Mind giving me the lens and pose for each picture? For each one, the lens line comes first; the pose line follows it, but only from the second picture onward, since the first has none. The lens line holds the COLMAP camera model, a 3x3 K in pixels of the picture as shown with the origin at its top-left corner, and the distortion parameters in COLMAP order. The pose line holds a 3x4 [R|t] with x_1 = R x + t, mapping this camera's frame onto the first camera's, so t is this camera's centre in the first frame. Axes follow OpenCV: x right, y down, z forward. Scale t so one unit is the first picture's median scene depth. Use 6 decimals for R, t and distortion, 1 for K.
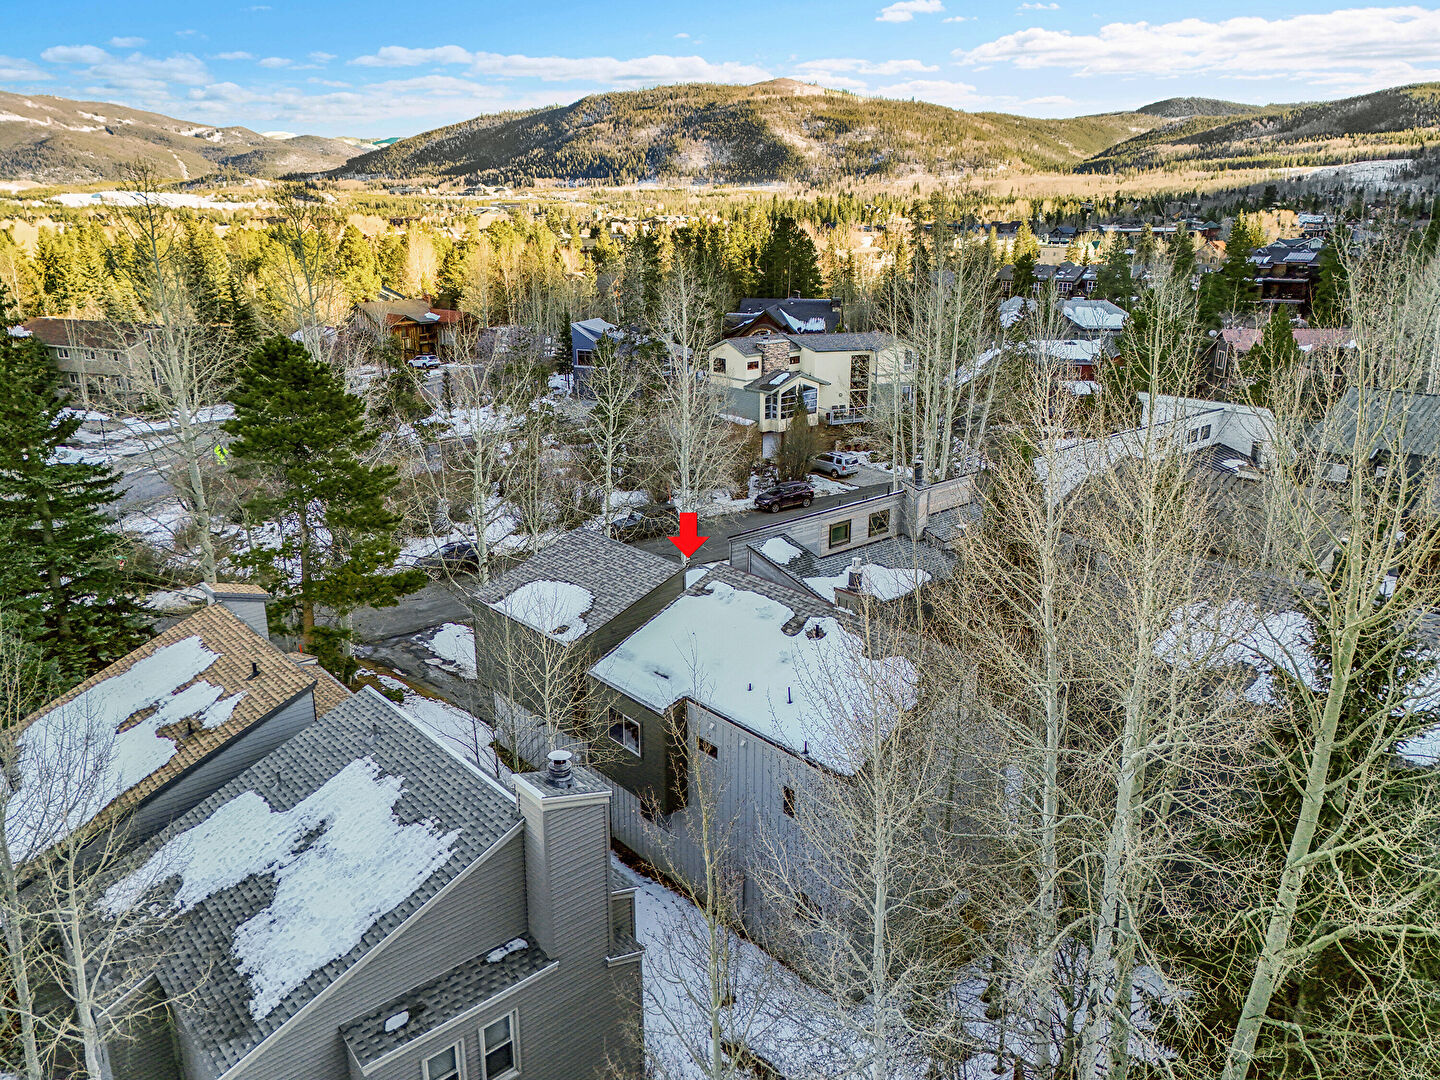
lens RADIAL K [[1053.9, 0, 724.3], [0, 1053.9, 536.6], [0, 0, 1]] dist [0.054073, -0.034024]
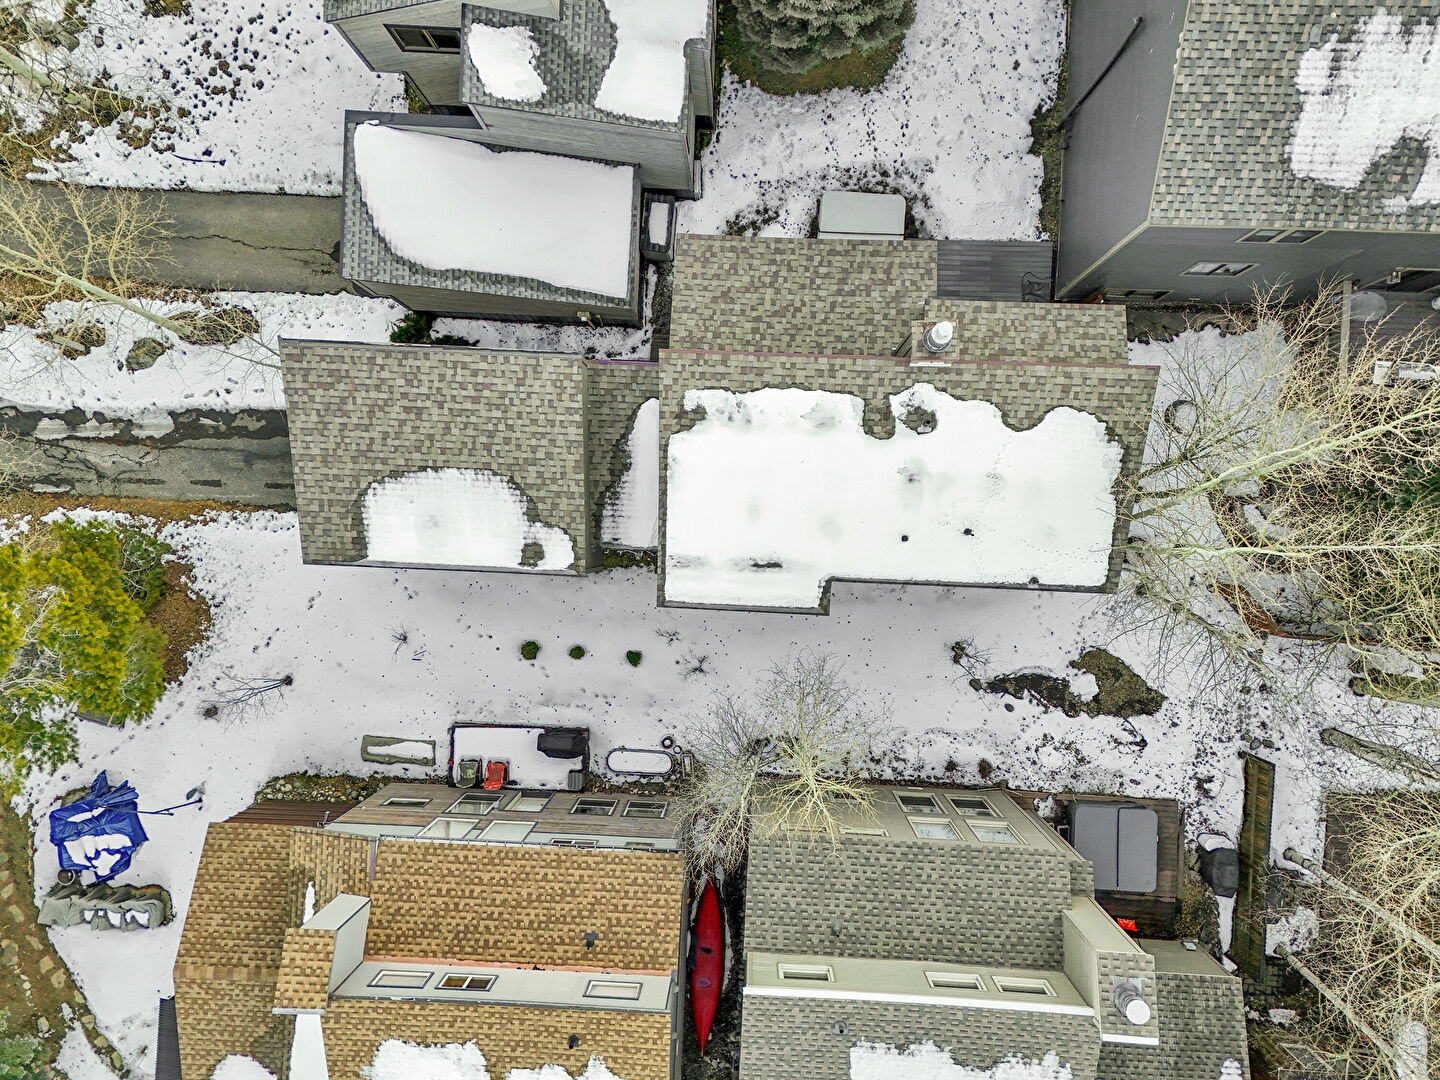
lens RADIAL K [[1053.9, 0, 720.6], [0, 1053.9, 540.2], [0, 0, 1]] dist [0.054073, -0.034024]
pose [[0.692280, -0.721037, -0.029214, -0.030576], [0.237478, 0.189405, 0.952749, -0.400932], [-0.681434, -0.666507, 0.302351, 0.524405]]
